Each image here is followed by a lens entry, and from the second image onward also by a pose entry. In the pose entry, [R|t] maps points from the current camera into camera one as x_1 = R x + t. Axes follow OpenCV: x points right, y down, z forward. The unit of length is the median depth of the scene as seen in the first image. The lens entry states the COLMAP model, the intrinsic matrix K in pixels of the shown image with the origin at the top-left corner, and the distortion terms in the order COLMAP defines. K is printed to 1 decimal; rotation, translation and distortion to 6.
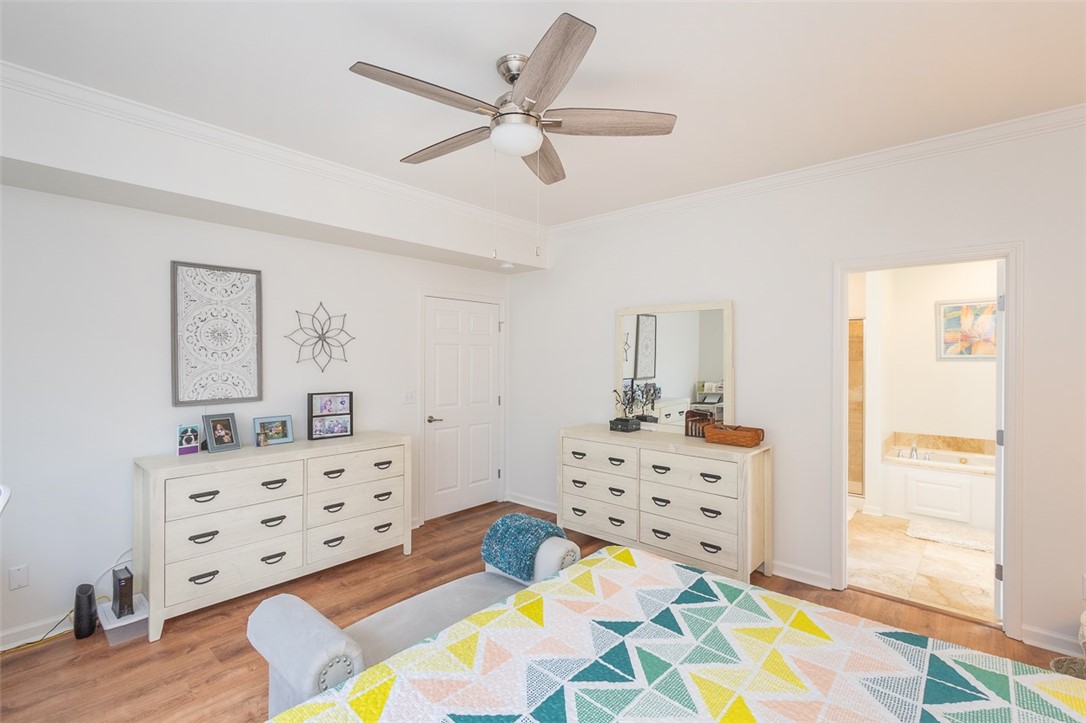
lens RADIAL K [[498.8, 0, 544.8], [0, 498.8, 361.2], [0, 0, 1]] dist [0.000551, 0.000122]
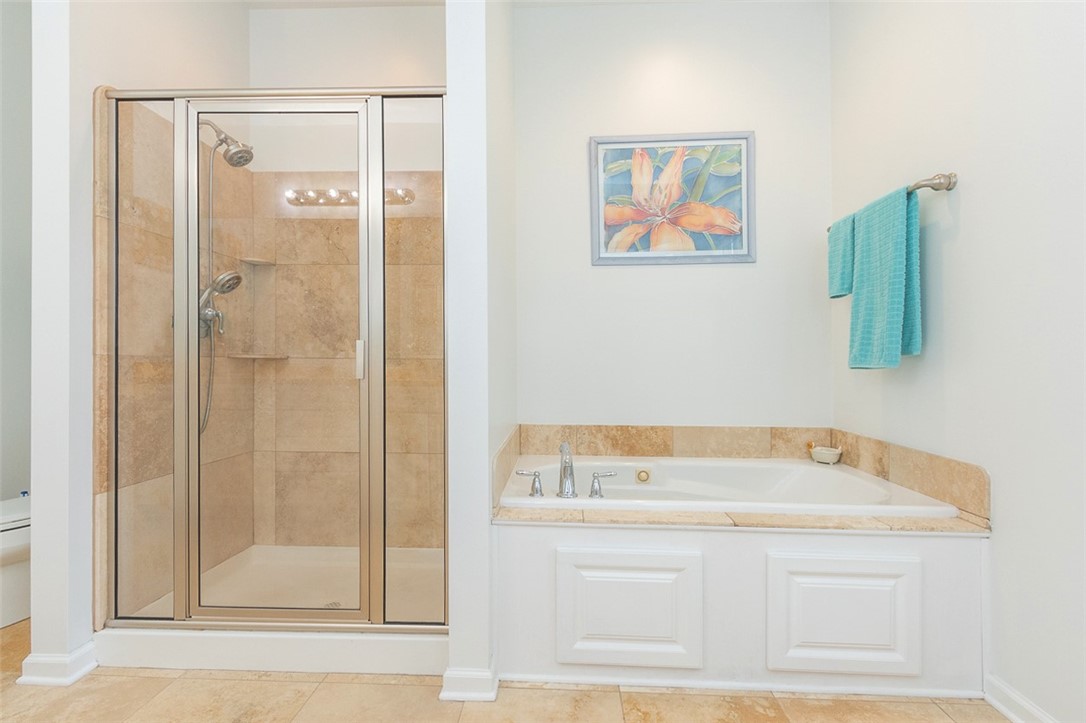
lens RADIAL K [[498.8, 0, 542.5], [0, 498.8, 361.6], [0, 0, 1]] dist [0.000551, 0.000122]
pose [[0.775768, 0.000146, 0.631018, 0.467935], [0.004789, 0.999970, -0.006120, 0.094306], [-0.631000, 0.007770, 0.775744, 0.687003]]
